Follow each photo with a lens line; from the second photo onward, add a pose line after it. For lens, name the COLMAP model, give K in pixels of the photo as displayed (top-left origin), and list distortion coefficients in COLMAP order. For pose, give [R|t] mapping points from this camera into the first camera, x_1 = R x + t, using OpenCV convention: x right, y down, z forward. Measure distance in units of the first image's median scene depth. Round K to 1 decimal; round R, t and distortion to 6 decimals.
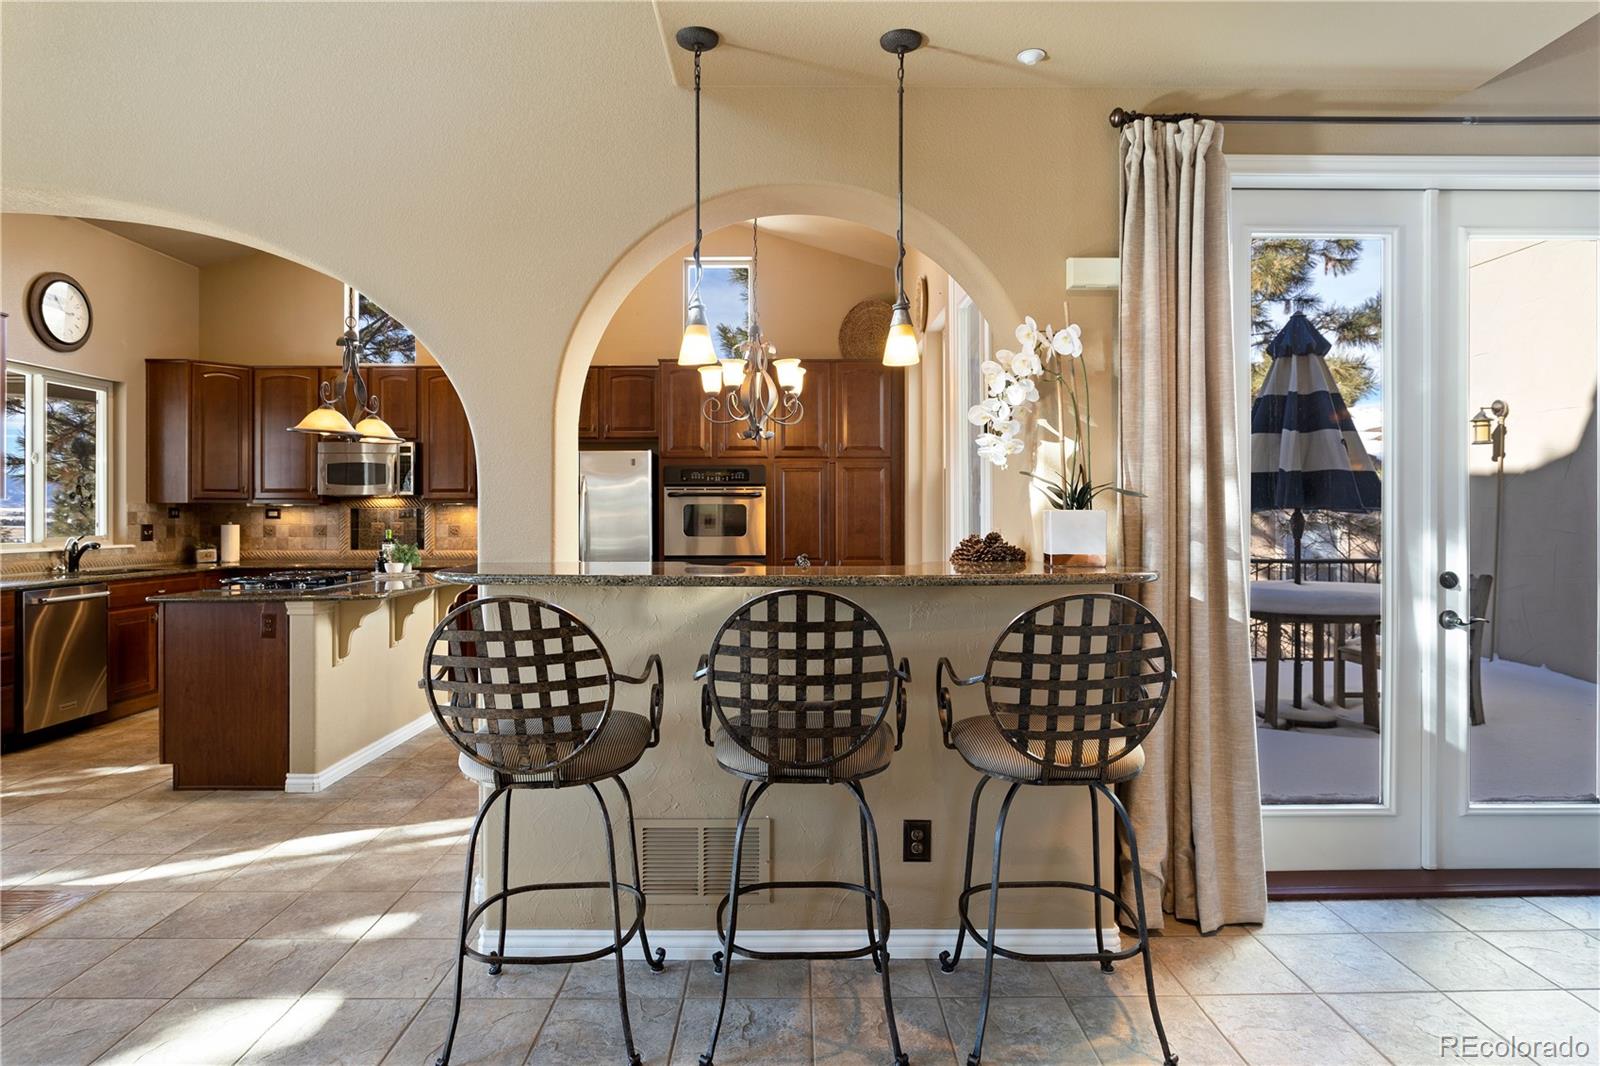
lens RADIAL K [[930.1, 0, 810.7], [0, 930.1, 514.4], [0, 0, 1]] dist [-0.016728, 0.009801]
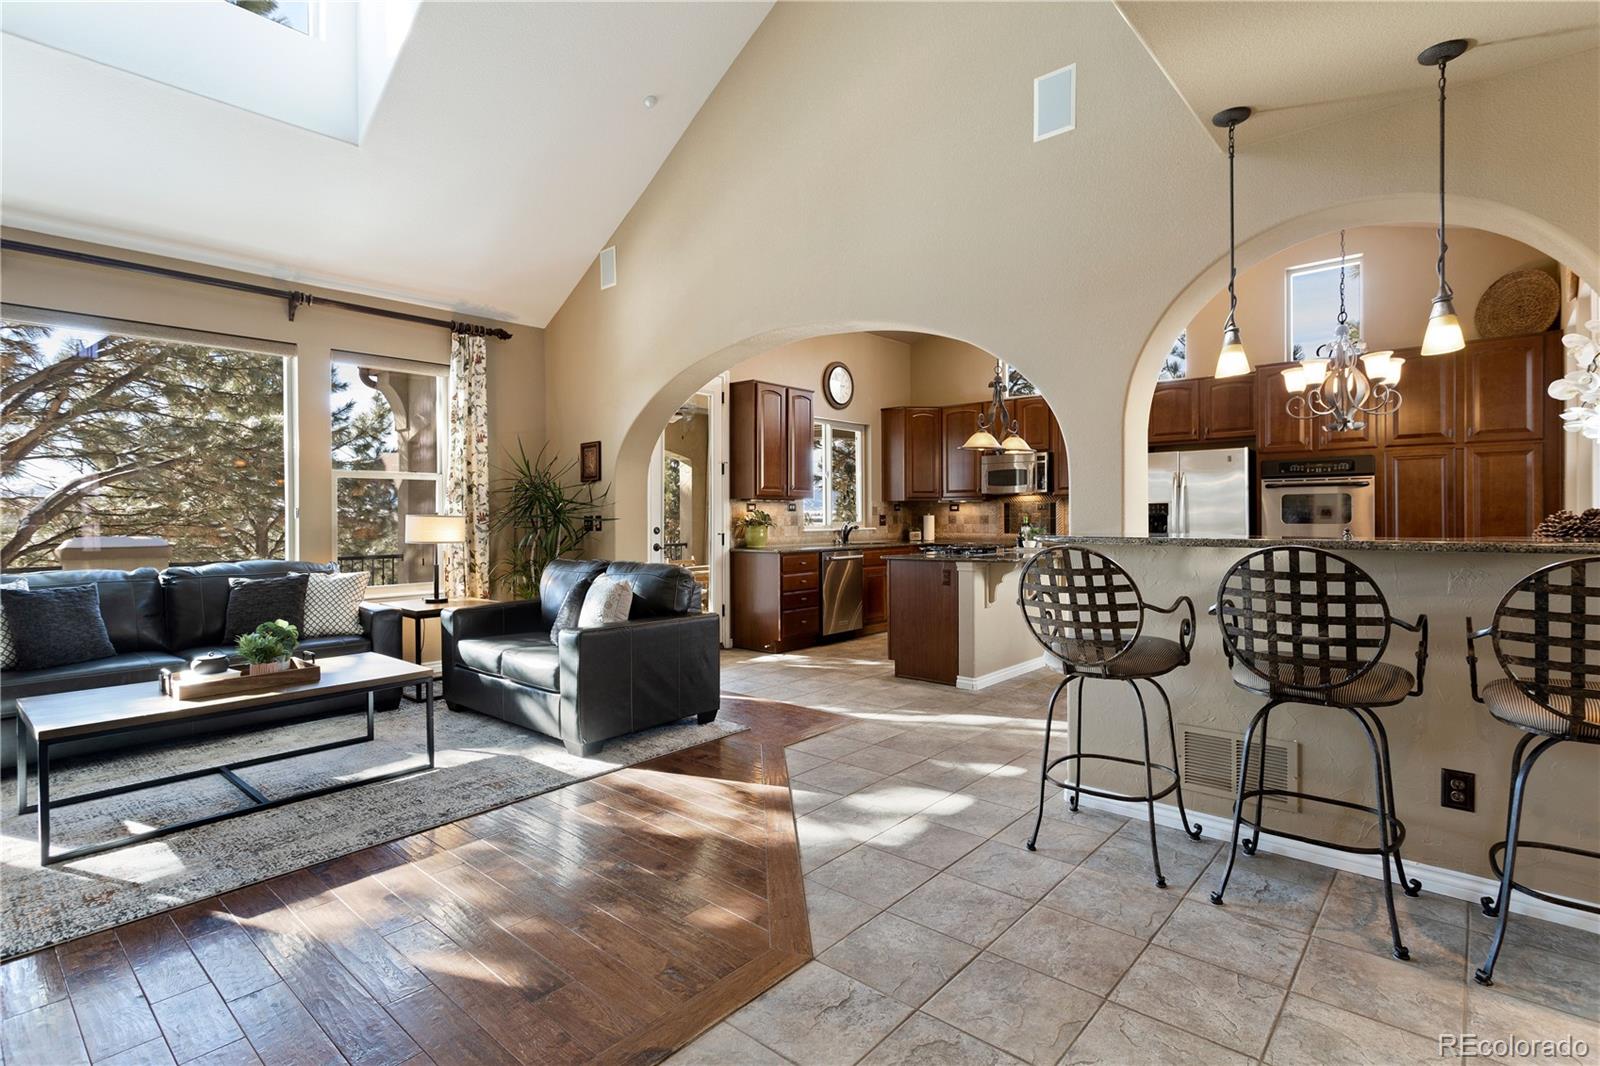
lens RADIAL K [[776.8, 0, 804.5], [0, 776.8, 525.1], [0, 0, 1]] dist [0.005711, 0.001816]
pose [[0.747748, 0.004451, -0.663968, 0.093338], [0.006533, 0.999880, 0.014060, 0.014986], [0.663951, -0.014851, 0.747629, -0.116729]]
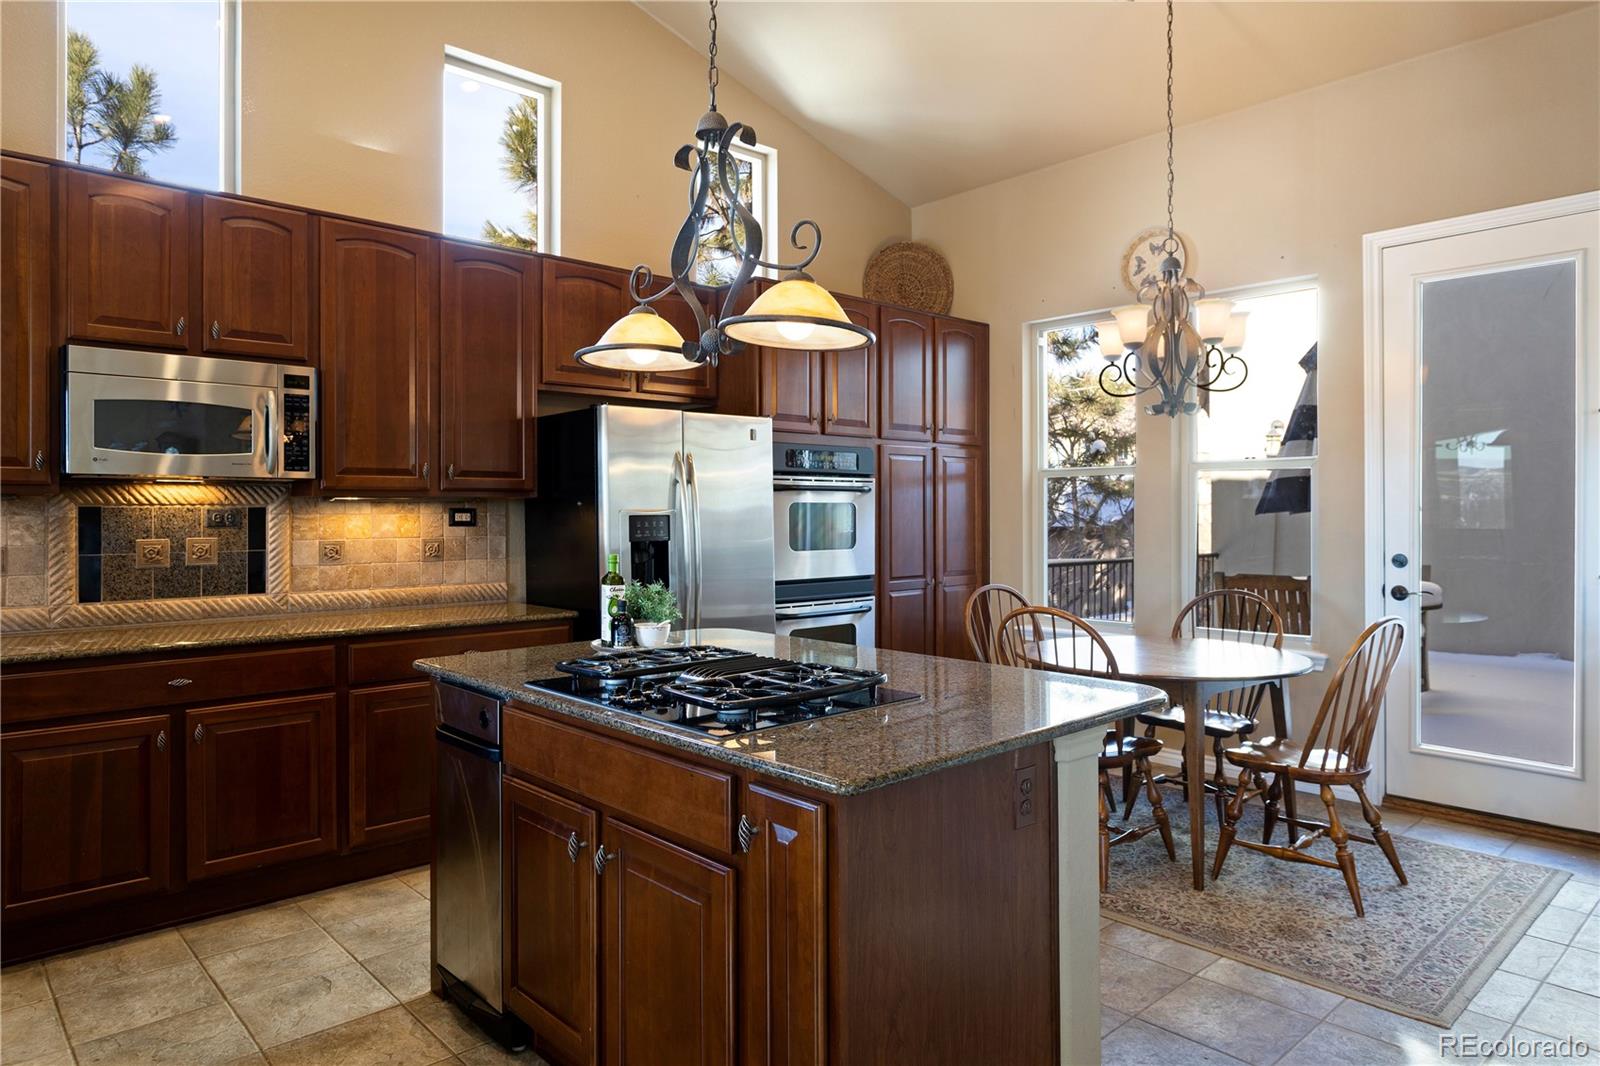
lens RADIAL K [[994.2, 0, 803.4], [0, 994.2, 517.0], [0, 0, 1]] dist [-0.005841, -0.003039]
pose [[0.736126, -0.004440, 0.676829, -1.057480], [0.000895, 0.999984, 0.005586, -0.007493], [-0.676843, -0.003507, 0.736119, 0.822638]]
